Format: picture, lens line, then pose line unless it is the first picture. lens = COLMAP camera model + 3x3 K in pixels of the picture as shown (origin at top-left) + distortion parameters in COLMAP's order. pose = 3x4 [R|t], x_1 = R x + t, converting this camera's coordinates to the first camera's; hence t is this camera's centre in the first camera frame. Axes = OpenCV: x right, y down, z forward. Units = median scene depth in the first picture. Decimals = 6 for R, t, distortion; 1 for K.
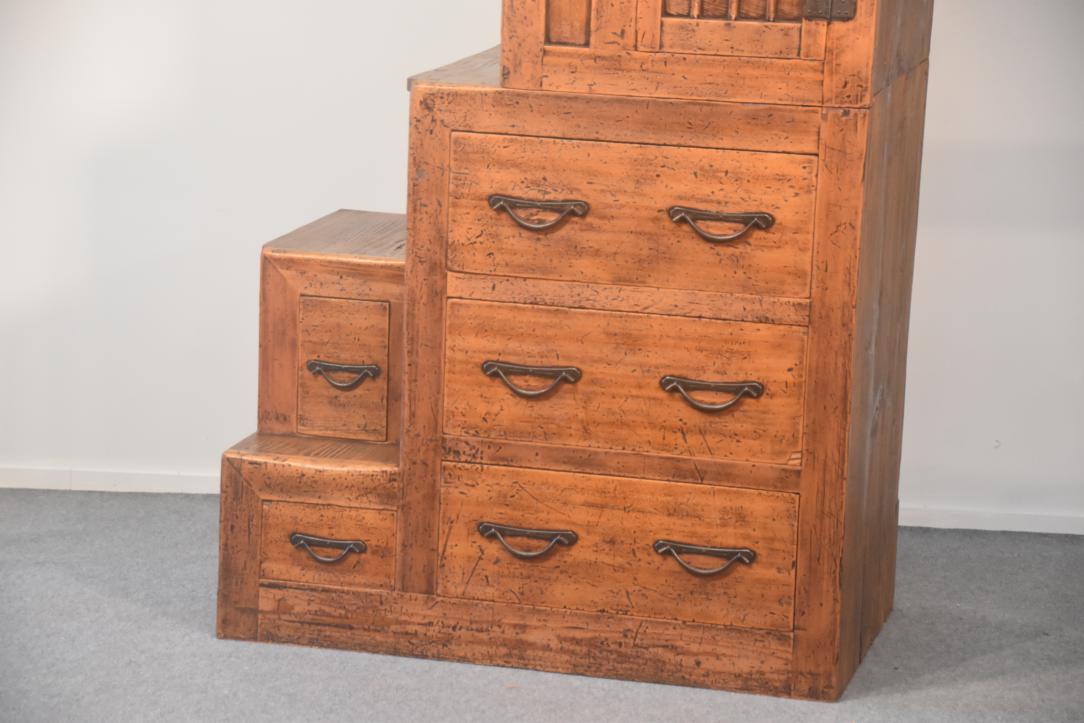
lens RADIAL K [[3349.0, 0, 543.1], [0, 3349.0, 369.3], [0, 0, 1]] dist [1.062683, 0.000000]
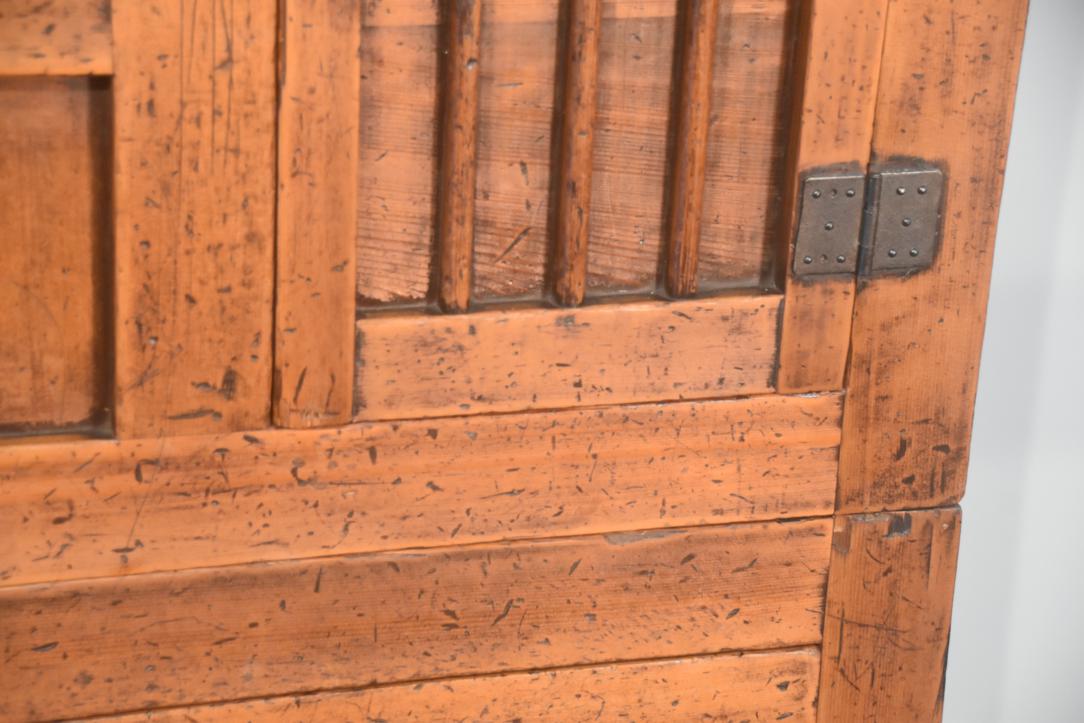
lens RADIAL K [[2810.2, 0, 542.0], [0, 2810.2, 365.4], [0, 0, 1]] dist [0.776545, 0.000000]
pose [[0.857558, -0.176663, 0.483100, -0.073197], [0.081484, 0.973970, 0.211525, -0.148464], [-0.507893, -0.142030, 0.849631, 0.751596]]
